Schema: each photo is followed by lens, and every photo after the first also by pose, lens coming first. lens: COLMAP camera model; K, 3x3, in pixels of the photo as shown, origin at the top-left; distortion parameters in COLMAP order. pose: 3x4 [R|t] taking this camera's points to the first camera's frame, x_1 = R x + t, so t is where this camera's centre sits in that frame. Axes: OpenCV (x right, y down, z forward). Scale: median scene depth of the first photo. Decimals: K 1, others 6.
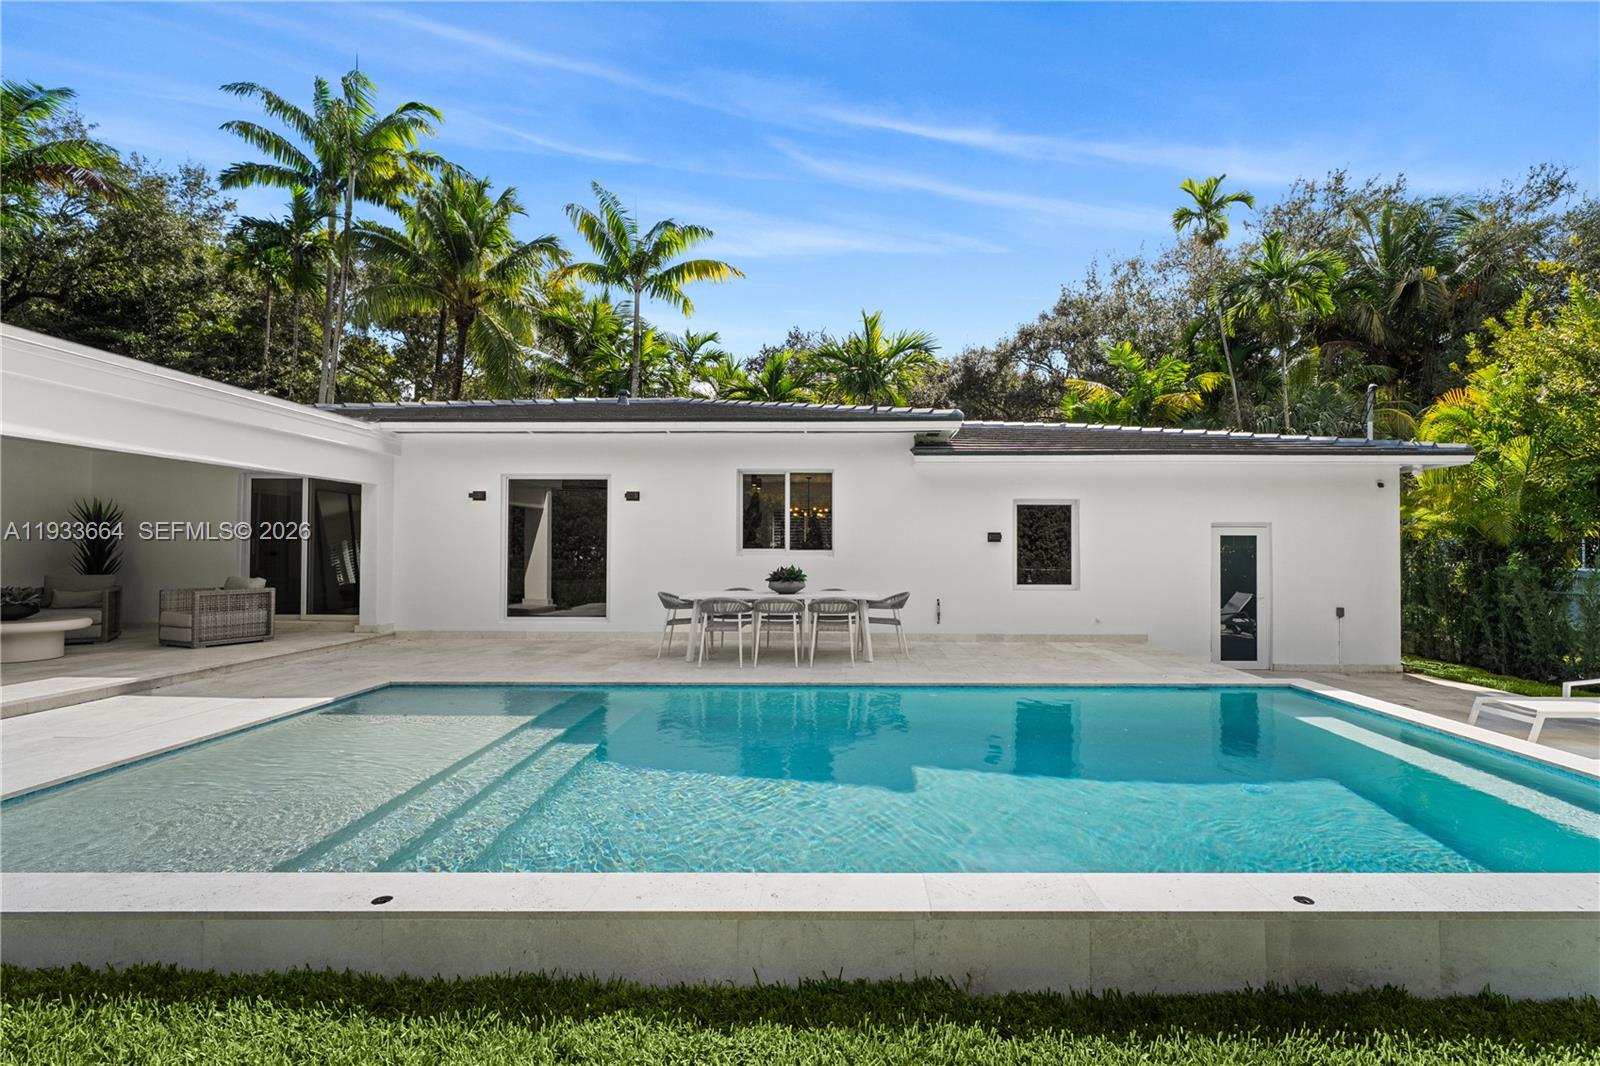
lens RADIAL K [[746.9, 0, 845.0], [0, 746.9, 528.6], [0, 0, 1]] dist [0.004136, 0.001150]
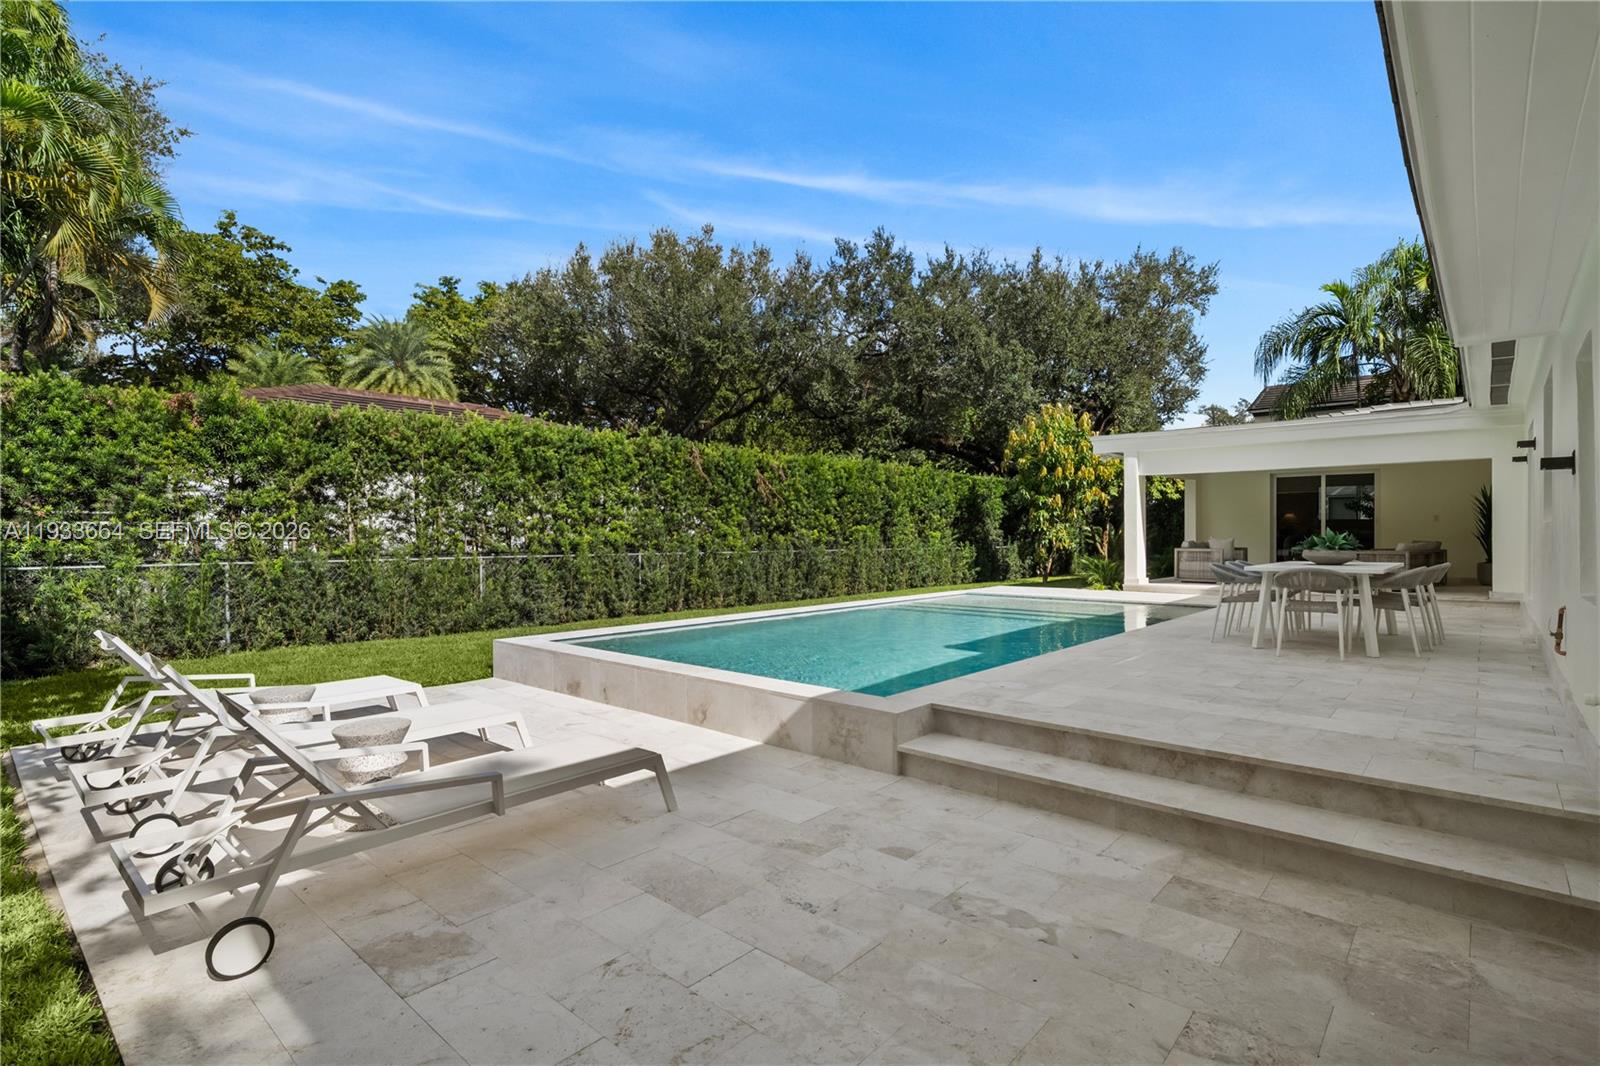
lens RADIAL K [[783.4, 0, 806.8], [0, 783.4, 534.1], [0, 0, 1]] dist [-0.004746, 0.000220]
pose [[-0.661753, -0.004104, -0.749710, 0.791608], [0.019812, 0.999540, -0.022959, 0.052620], [0.749460, -0.030046, -0.661368, 0.970674]]
